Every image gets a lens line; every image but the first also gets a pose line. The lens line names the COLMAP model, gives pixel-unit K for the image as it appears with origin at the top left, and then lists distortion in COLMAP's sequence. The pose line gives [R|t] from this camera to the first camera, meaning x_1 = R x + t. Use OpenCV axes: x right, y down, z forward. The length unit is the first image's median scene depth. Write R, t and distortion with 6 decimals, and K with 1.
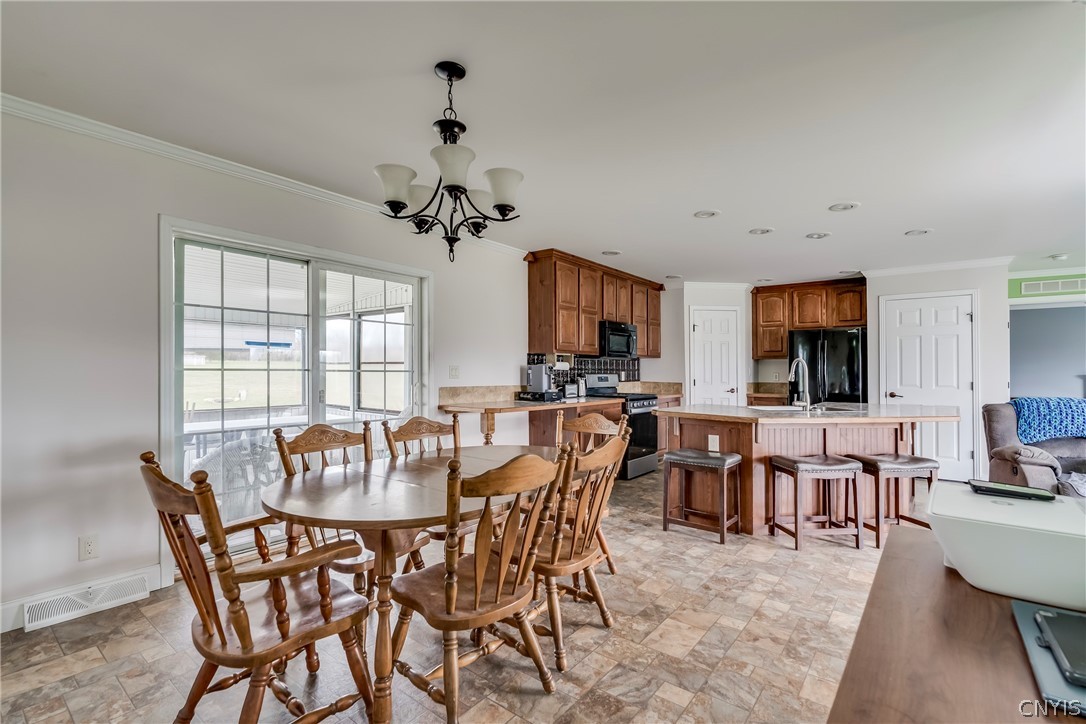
lens RADIAL K [[492.8, 0, 542.5], [0, 492.8, 367.6], [0, 0, 1]] dist [-0.001469, 0.000249]
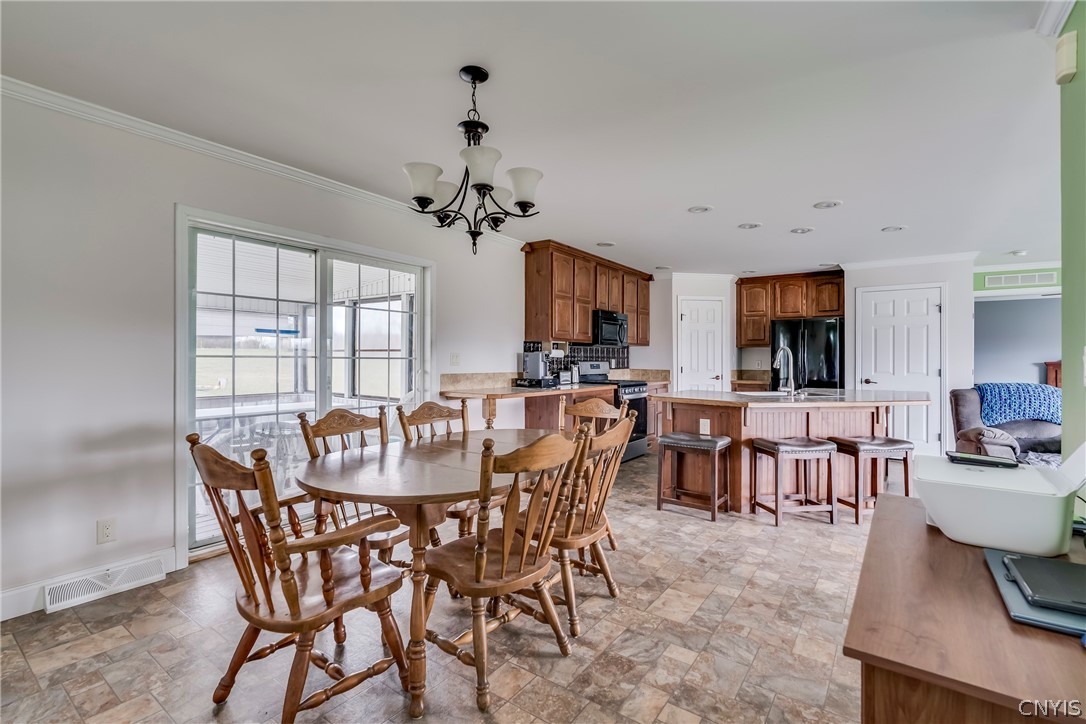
lens RADIAL K [[489.3, 0, 547.4], [0, 489.3, 359.7], [0, 0, 1]] dist [-0.000997, -0.000213]
pose [[0.999018, 0.000714, 0.044292, -0.036220], [-0.001089, 0.999964, 0.008447, 0.001395], [-0.044285, -0.008487, 0.998983, -0.030727]]
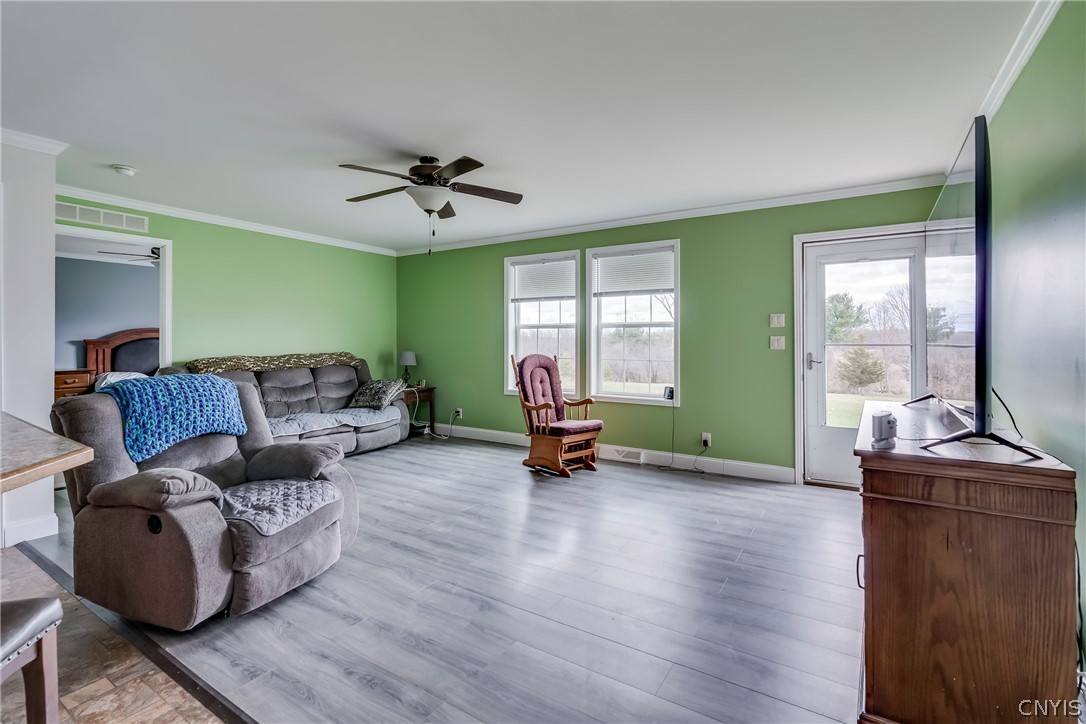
lens RADIAL K [[501.9, 0, 541.9], [0, 501.9, 337.5], [0, 0, 1]] dist [-0.001142, -0.000007]
pose [[-0.089497, -0.001725, 0.995986, 0.390377], [-0.005130, 0.999986, 0.001271, 0.009157], [-0.995974, -0.004995, -0.089504, 0.630456]]
